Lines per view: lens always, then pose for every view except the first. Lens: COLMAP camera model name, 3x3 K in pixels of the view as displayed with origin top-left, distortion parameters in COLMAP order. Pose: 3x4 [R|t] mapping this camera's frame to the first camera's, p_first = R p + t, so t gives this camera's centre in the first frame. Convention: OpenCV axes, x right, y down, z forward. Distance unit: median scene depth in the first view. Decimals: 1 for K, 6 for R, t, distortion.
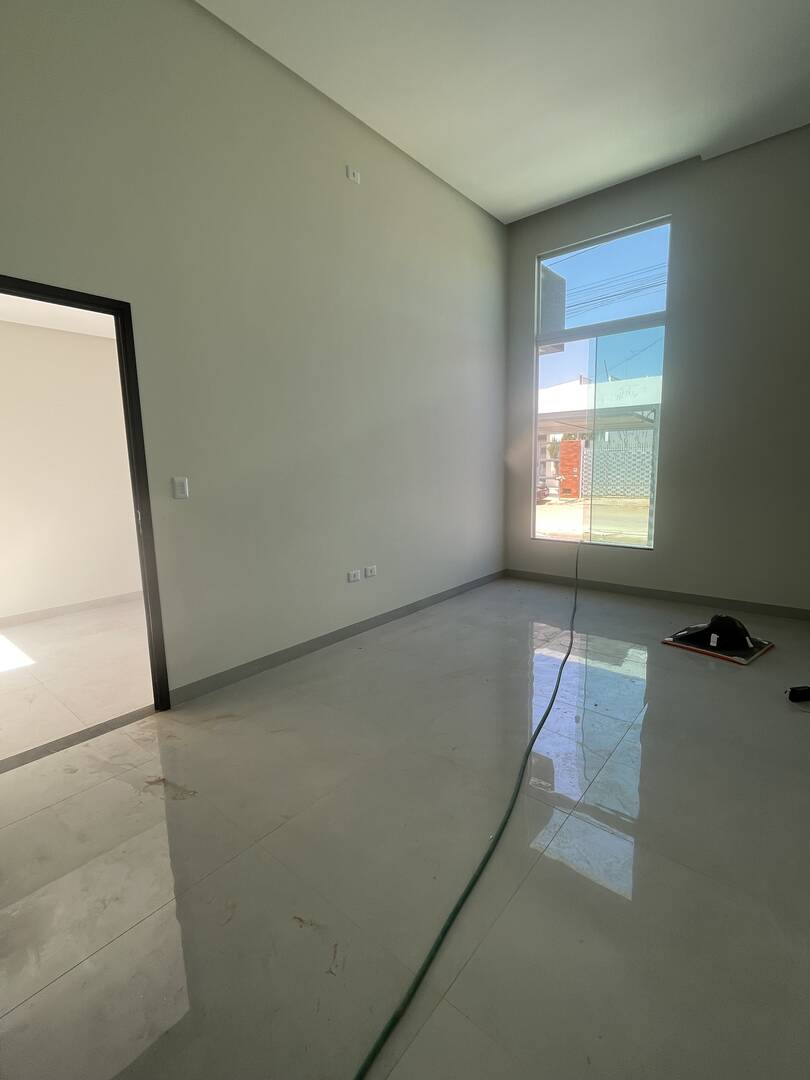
lens RADIAL K [[493.4, 0, 405.0], [0, 493.4, 540.0], [0, 0, 1]] dist [-0.001678, 0.000103]
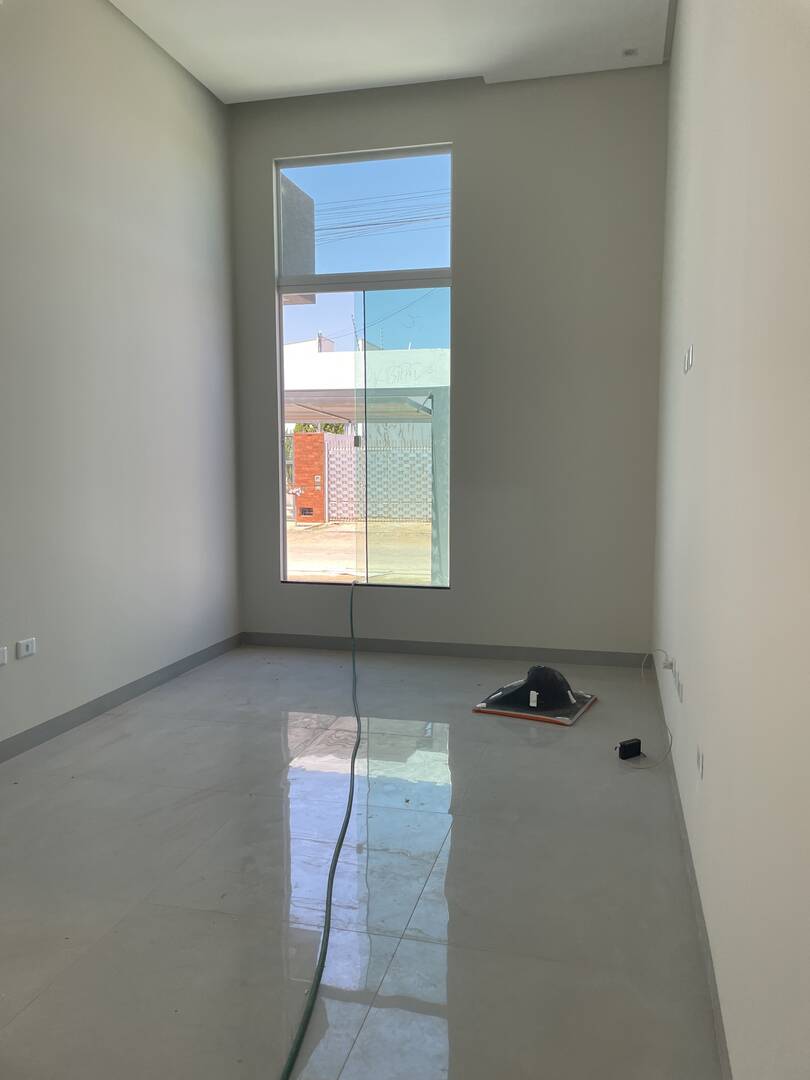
lens RADIAL K [[835.1, 0, 405.0], [0, 835.1, 540.0], [0, 0, 1]] dist [0.112443, -0.151035]
pose [[0.901446, -0.020429, 0.432410, -0.115730], [0.049350, 0.997224, -0.055766, 0.017945], [-0.430070, 0.071610, 0.899951, -0.112362]]
